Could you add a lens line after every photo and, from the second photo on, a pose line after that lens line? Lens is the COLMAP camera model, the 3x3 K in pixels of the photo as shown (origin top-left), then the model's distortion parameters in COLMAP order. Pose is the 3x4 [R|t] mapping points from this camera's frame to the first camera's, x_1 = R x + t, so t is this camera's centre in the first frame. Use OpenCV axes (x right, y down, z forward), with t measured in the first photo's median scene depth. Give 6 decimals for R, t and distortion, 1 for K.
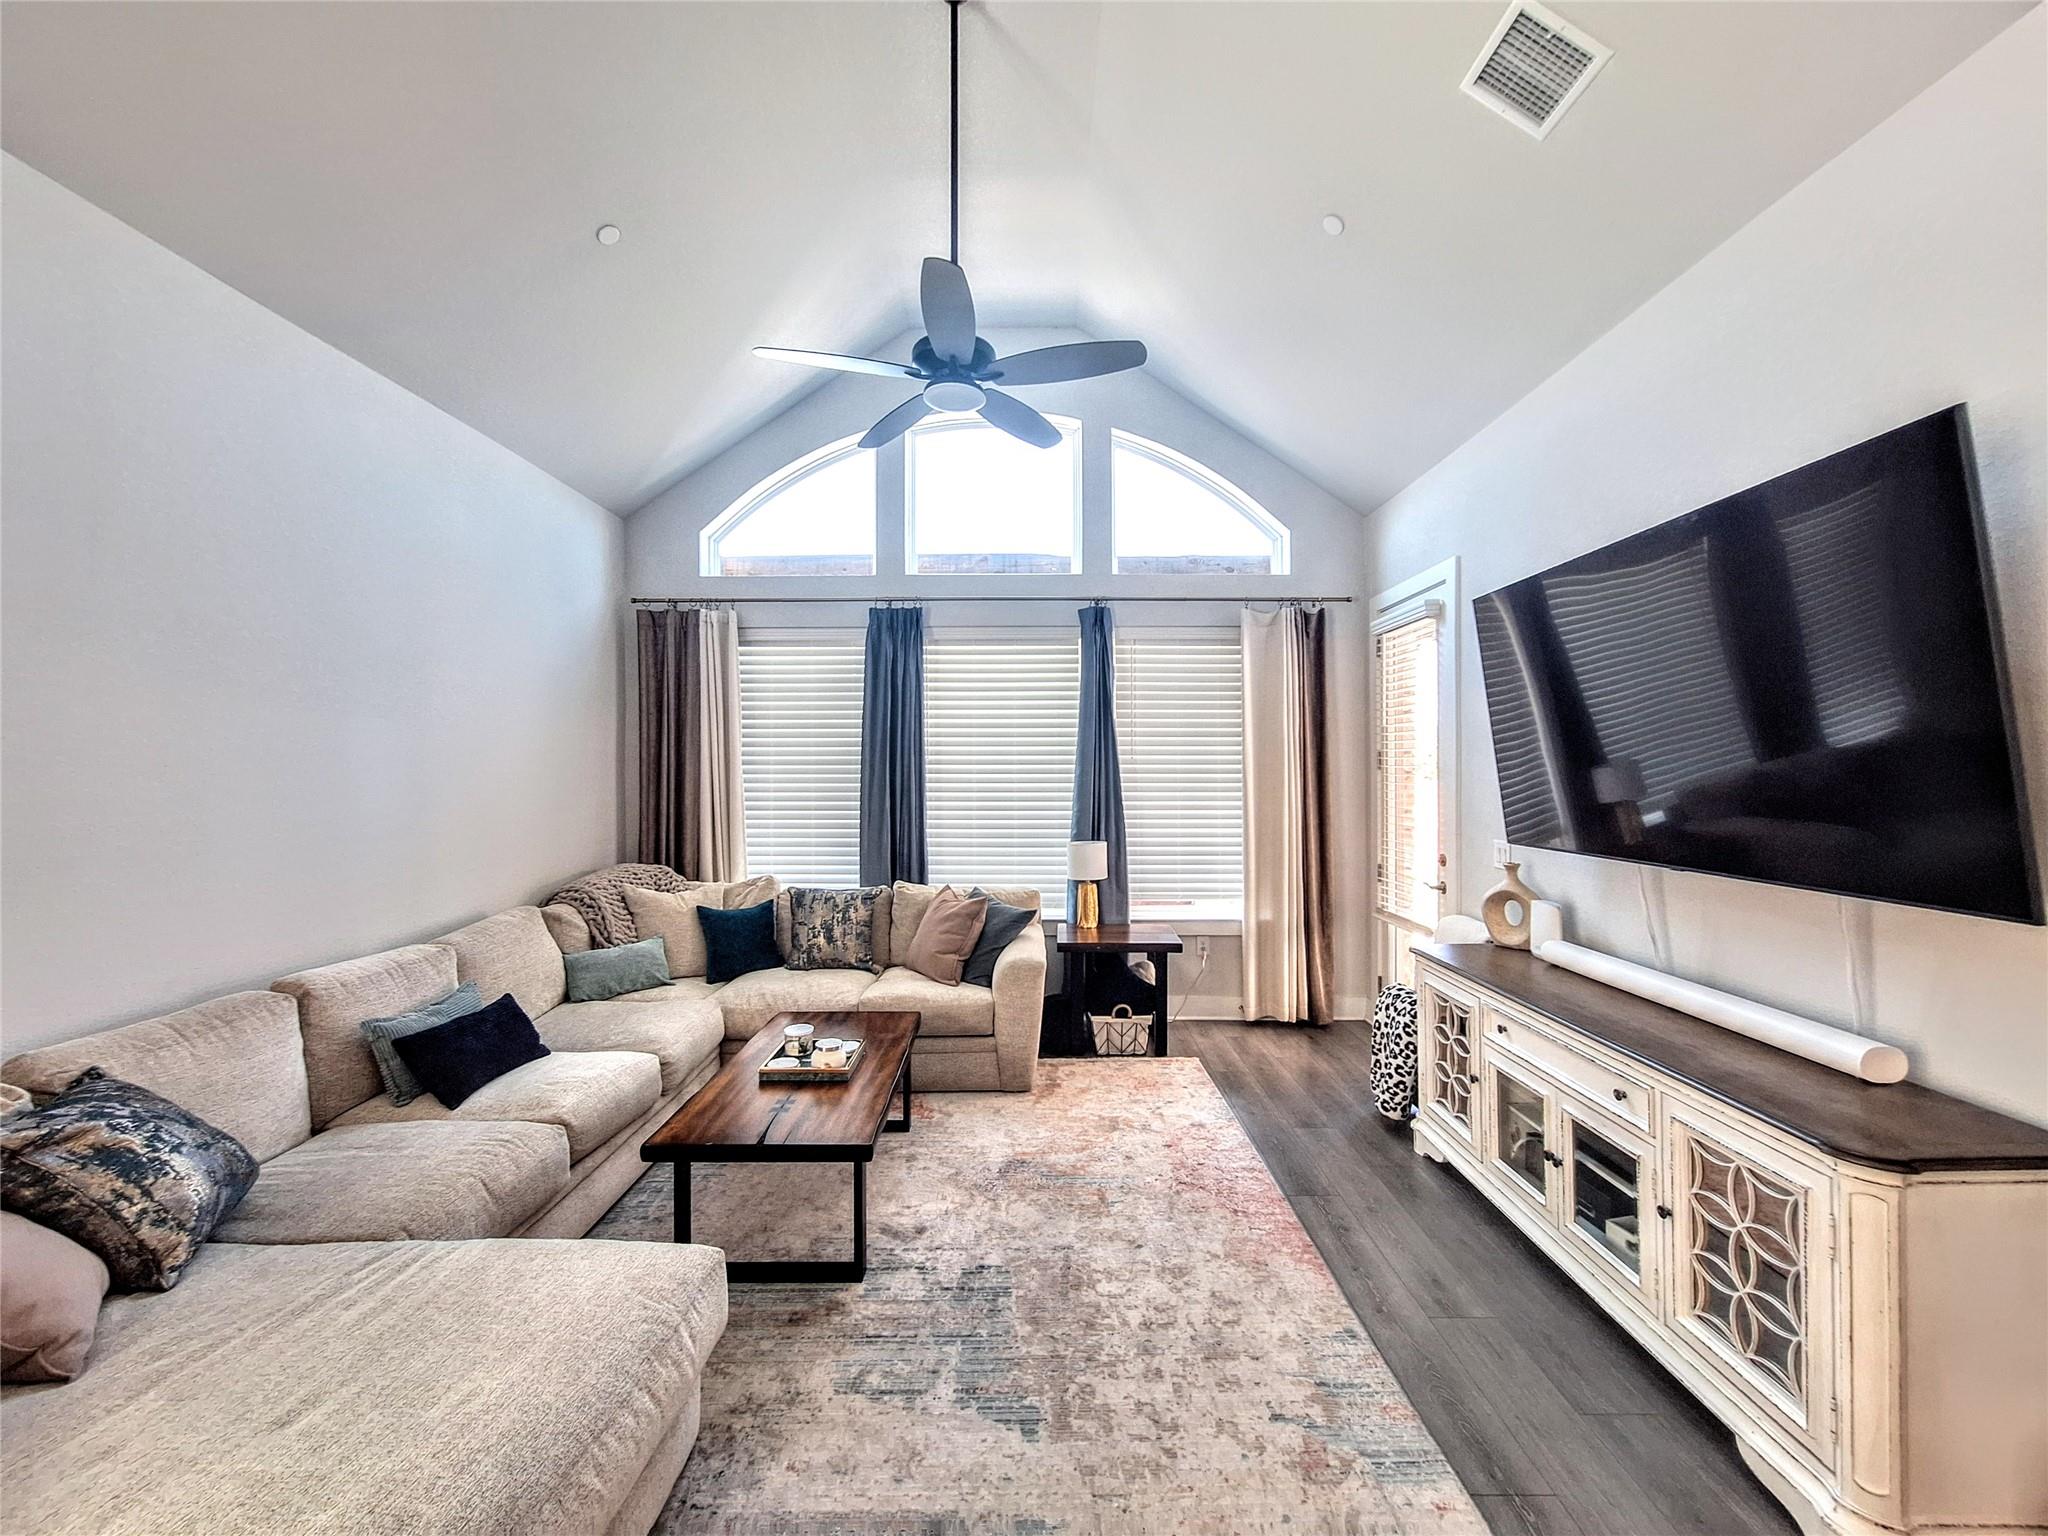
lens RADIAL K [[805.1, 0, 1008.9], [0, 805.1, 765.8], [0, 0, 1]] dist [-0.018351, 0.003629]
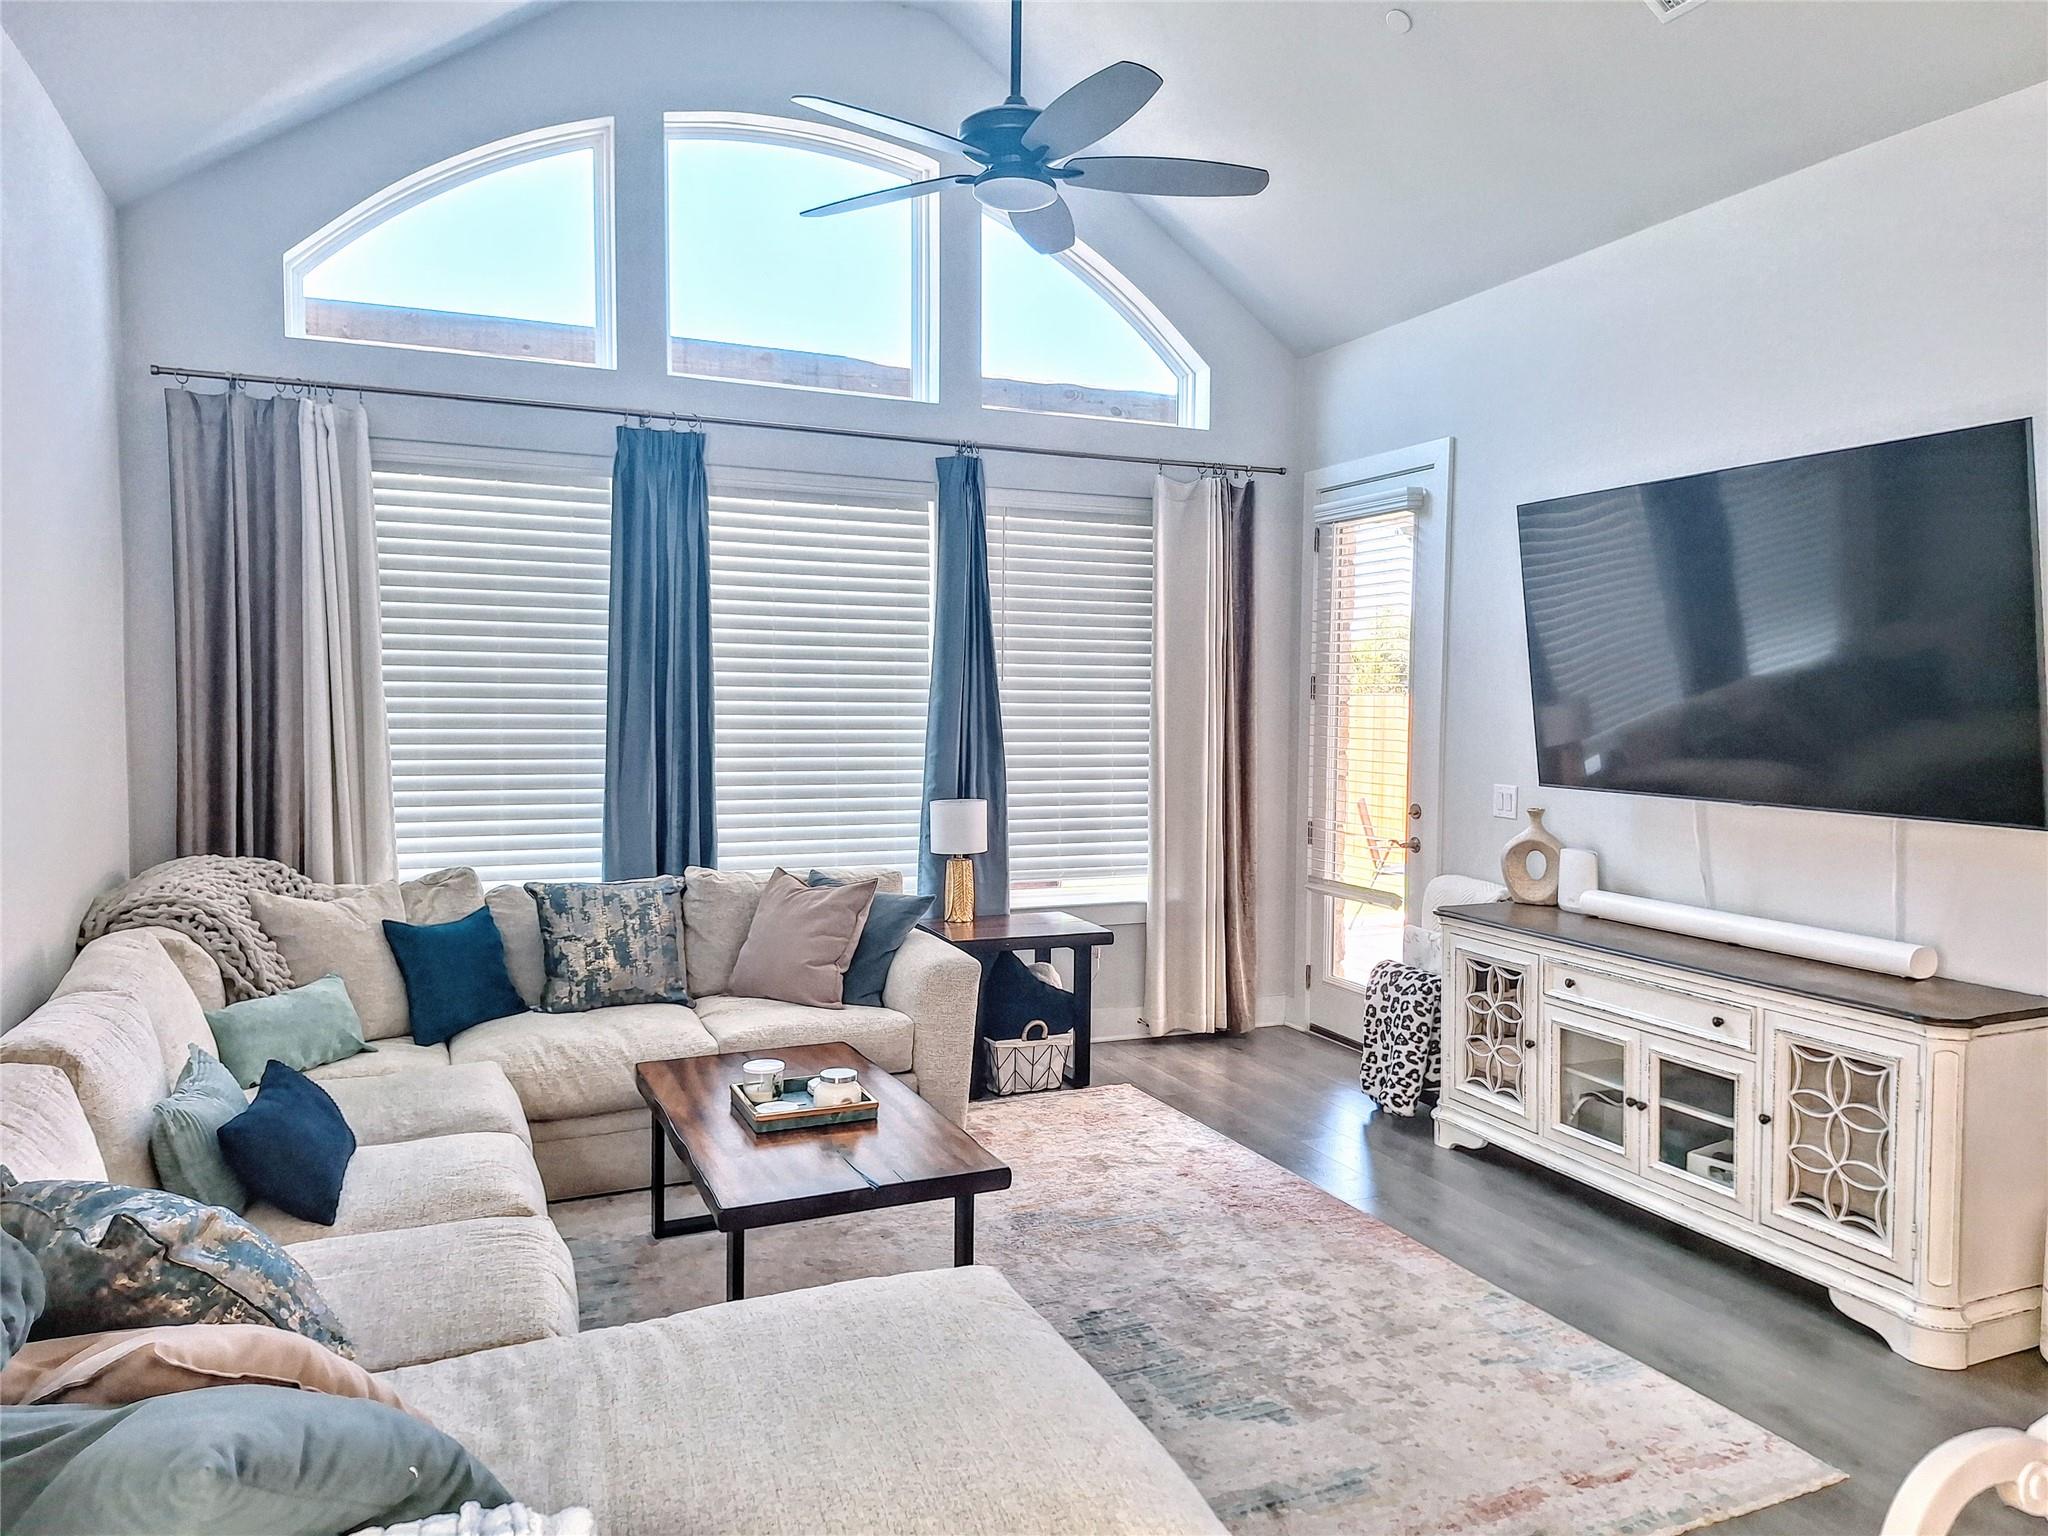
lens RADIAL K [[1429.8, 0, 1014.2], [0, 1429.8, 760.9], [0, 0, 1]] dist [0.042192, -0.047004]
pose [[0.913389, -0.009153, 0.406984, -0.403156], [-0.013164, 0.998560, 0.052001, -0.003839], [-0.406874, -0.052855, 0.911954, -0.154532]]
